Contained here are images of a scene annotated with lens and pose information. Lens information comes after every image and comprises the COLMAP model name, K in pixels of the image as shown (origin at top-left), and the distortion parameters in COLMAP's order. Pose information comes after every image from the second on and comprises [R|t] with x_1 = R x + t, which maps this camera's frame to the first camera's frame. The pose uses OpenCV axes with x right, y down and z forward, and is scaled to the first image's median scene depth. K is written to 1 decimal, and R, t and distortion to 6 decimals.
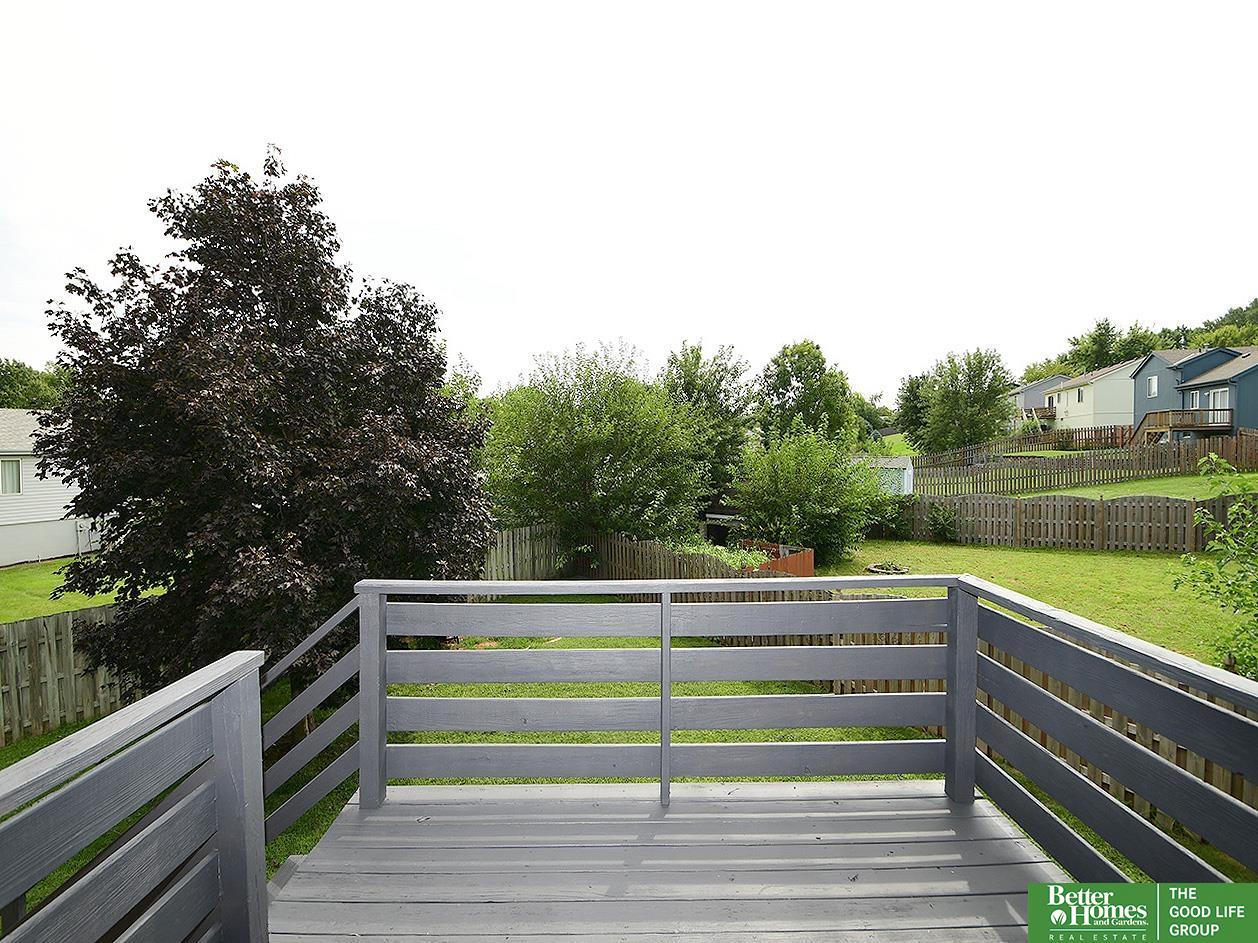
lens RADIAL K [[553.4, 0, 629.0], [0, 553.4, 471.5], [0, 0, 1]] dist [0.019890, -0.018555]
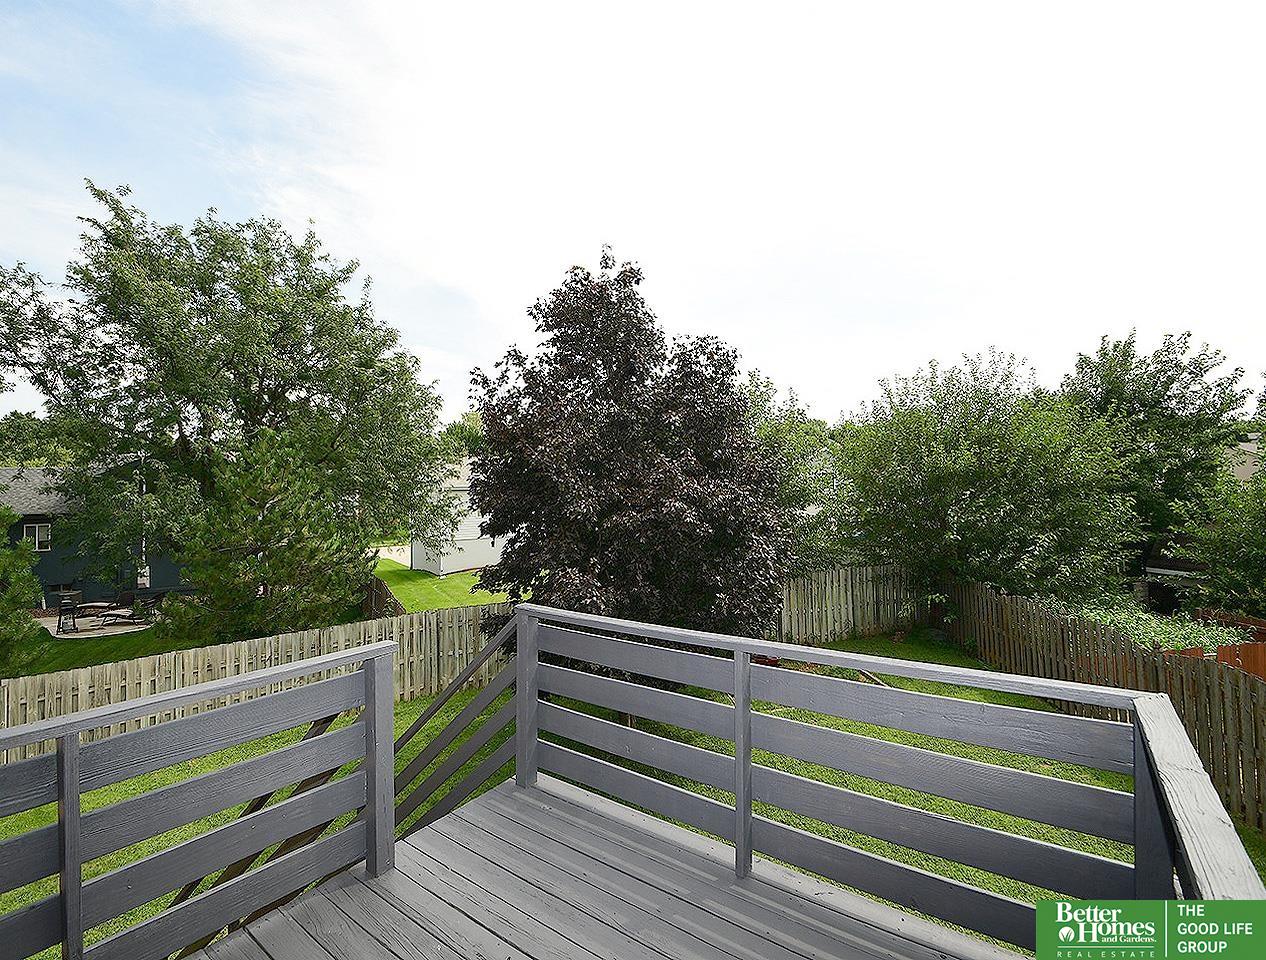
lens RADIAL K [[565.2, 0, 633.0], [0, 565.2, 480.0], [0, 0, 1]] dist [-0.003261, -0.000603]
pose [[0.815711, -0.013246, -0.578308, 0.132976], [-0.011248, 0.999186, -0.038752, -0.010553], [0.578350, 0.038115, 0.814898, 0.022071]]
